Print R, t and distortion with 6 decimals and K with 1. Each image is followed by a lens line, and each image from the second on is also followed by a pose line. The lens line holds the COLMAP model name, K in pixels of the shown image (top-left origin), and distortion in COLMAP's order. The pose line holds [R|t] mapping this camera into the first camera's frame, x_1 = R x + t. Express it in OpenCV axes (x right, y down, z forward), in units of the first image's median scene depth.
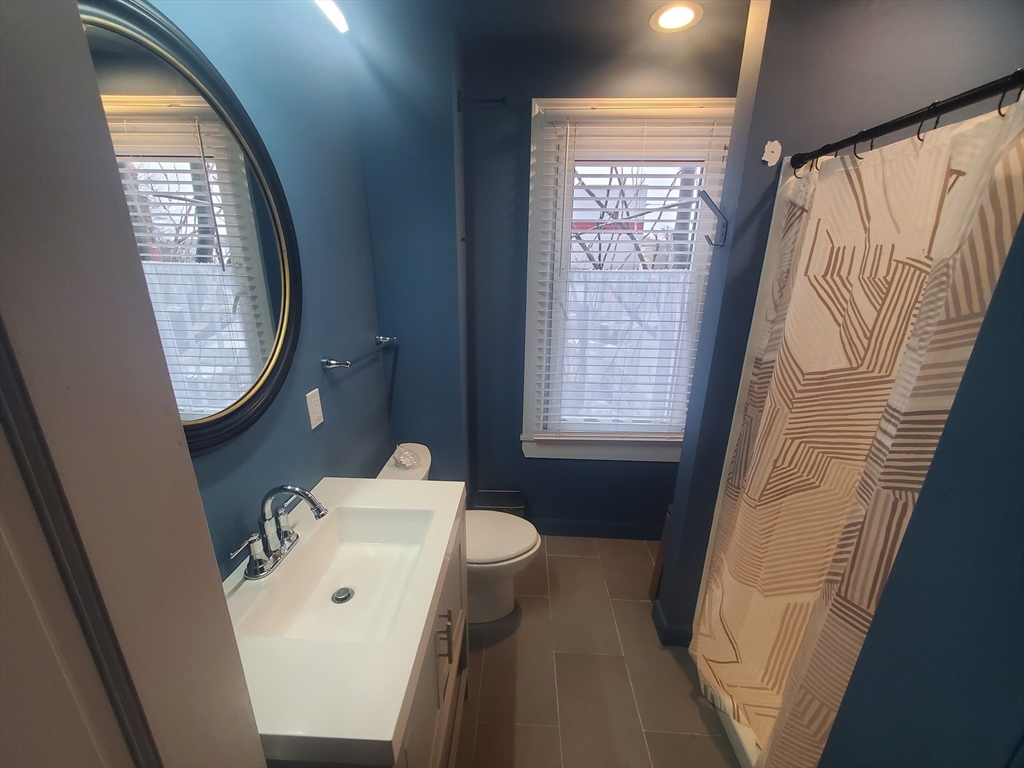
lens RADIAL K [[405.0, 0, 512.1], [0, 405.0, 391.4], [0, 0, 1]] dist [-0.002097, 0.000367]
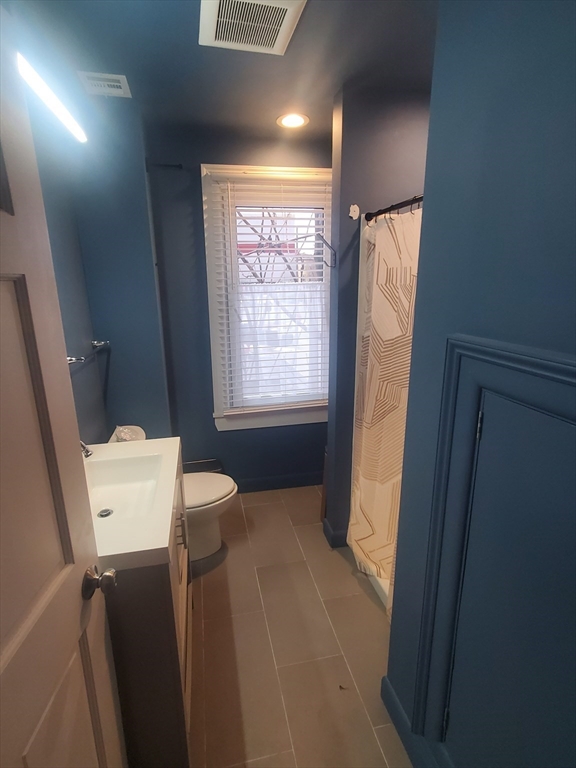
lens RADIAL K [[392.3, 0, 287.1], [0, 392.3, 381.2], [0, 0, 1]] dist [-0.011370, 0.000486]
pose [[0.966897, -0.089725, 0.238873, -0.050066], [0.100591, 0.994358, -0.033667, 0.091365], [-0.234505, 0.056581, 0.970467, -0.324886]]
